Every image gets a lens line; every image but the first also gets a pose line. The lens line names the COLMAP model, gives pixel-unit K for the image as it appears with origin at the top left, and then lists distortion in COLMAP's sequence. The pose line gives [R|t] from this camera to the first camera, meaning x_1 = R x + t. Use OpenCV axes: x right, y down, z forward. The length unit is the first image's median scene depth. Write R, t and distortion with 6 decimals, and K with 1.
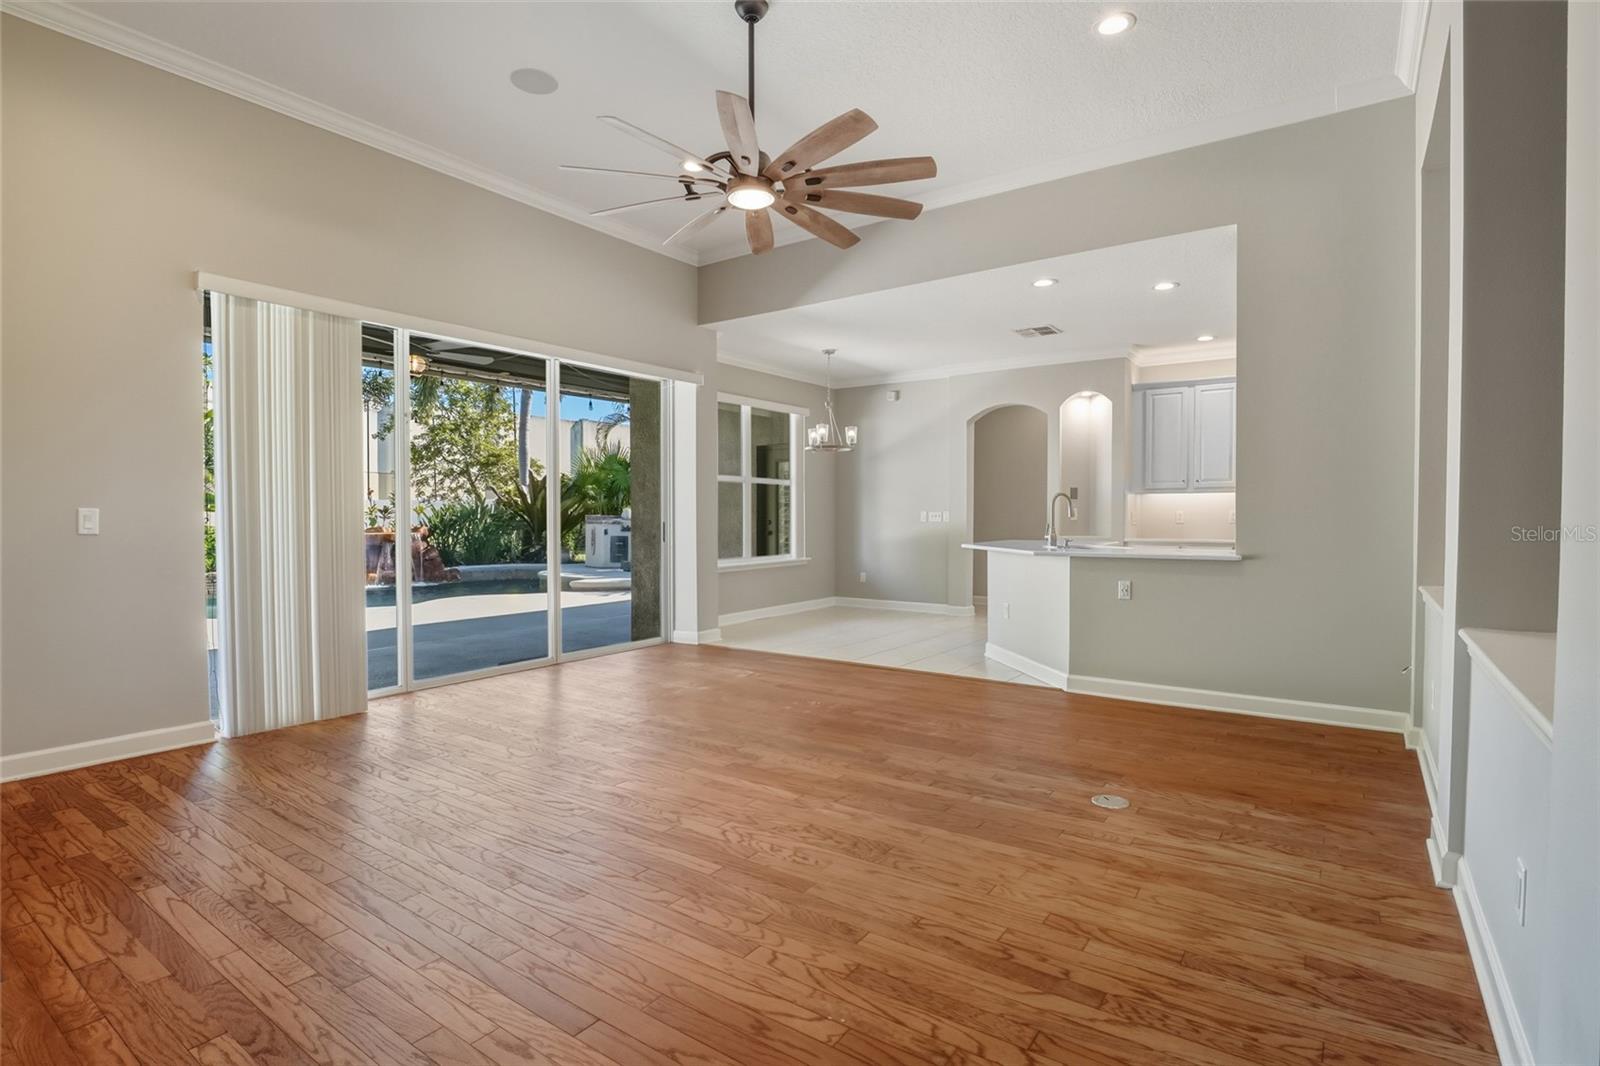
lens RADIAL K [[776.3, 0, 791.9], [0, 776.3, 535.9], [0, 0, 1]] dist [-0.024830, -0.000612]
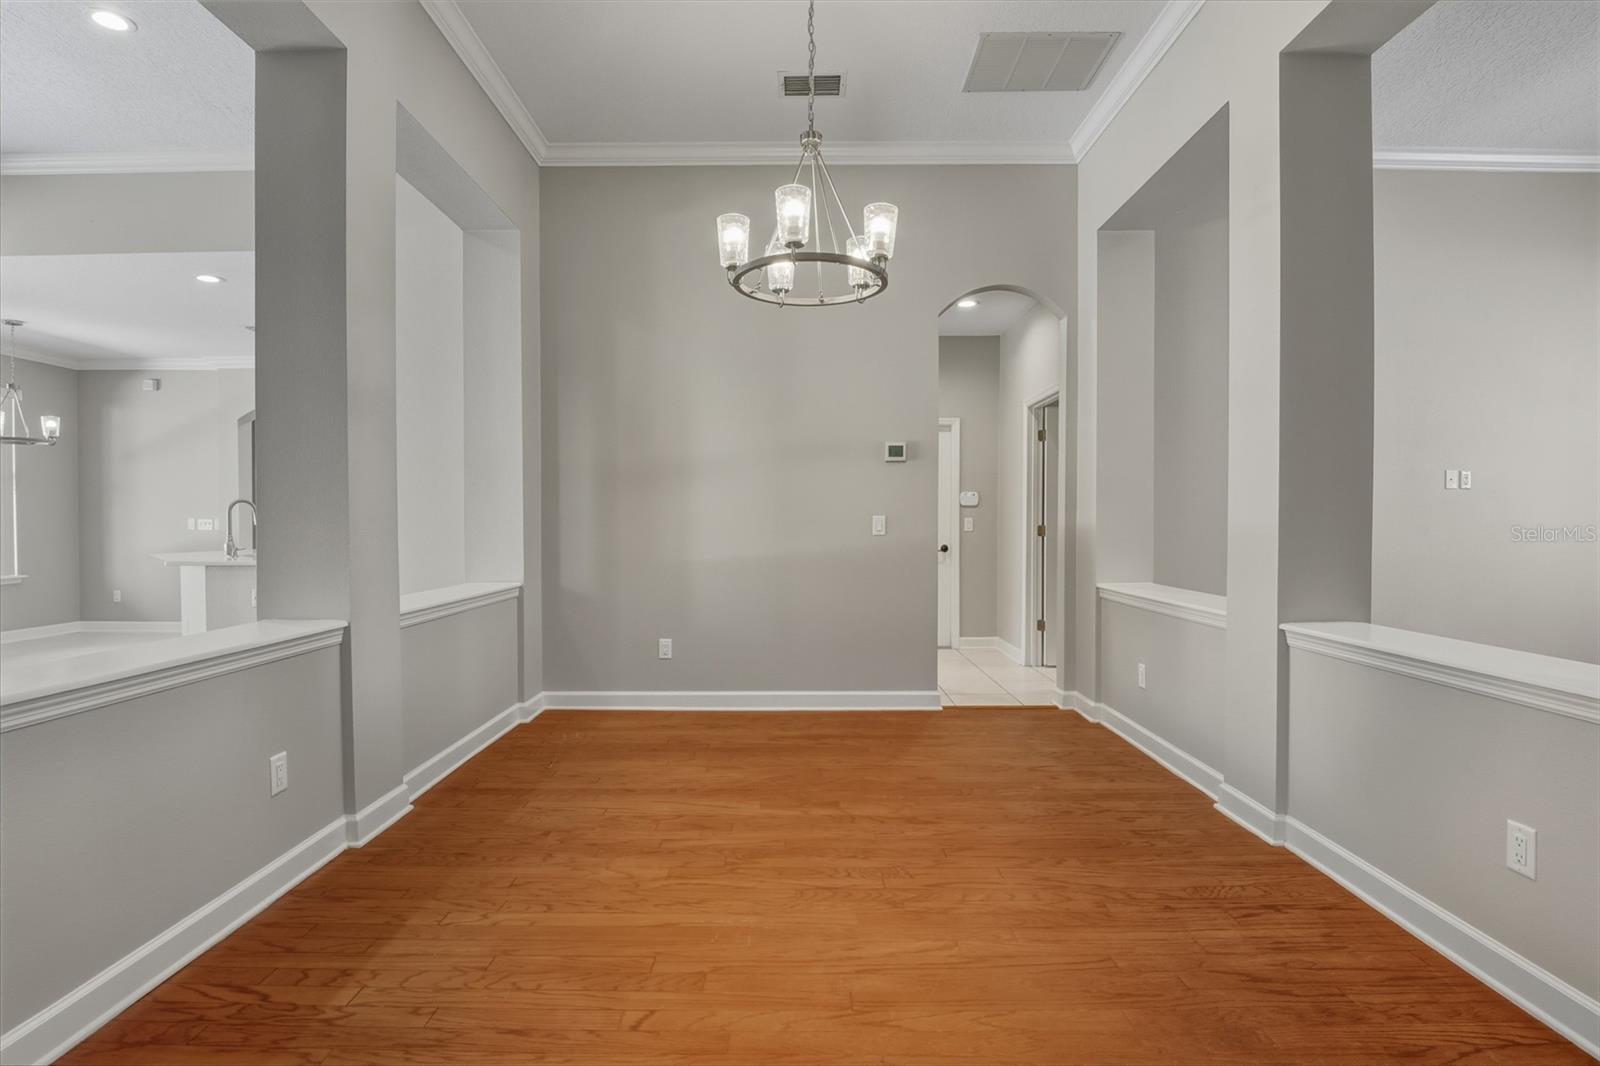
lens RADIAL K [[776.3, 0, 796.7], [0, 776.3, 538.1], [0, 0, 1]] dist [-0.024830, -0.000612]
pose [[0.811899, -0.007655, 0.583748, 0.353460], [0.012077, 0.999920, -0.003685, 0.003432], [-0.583673, 0.010042, 0.811927, -0.175826]]
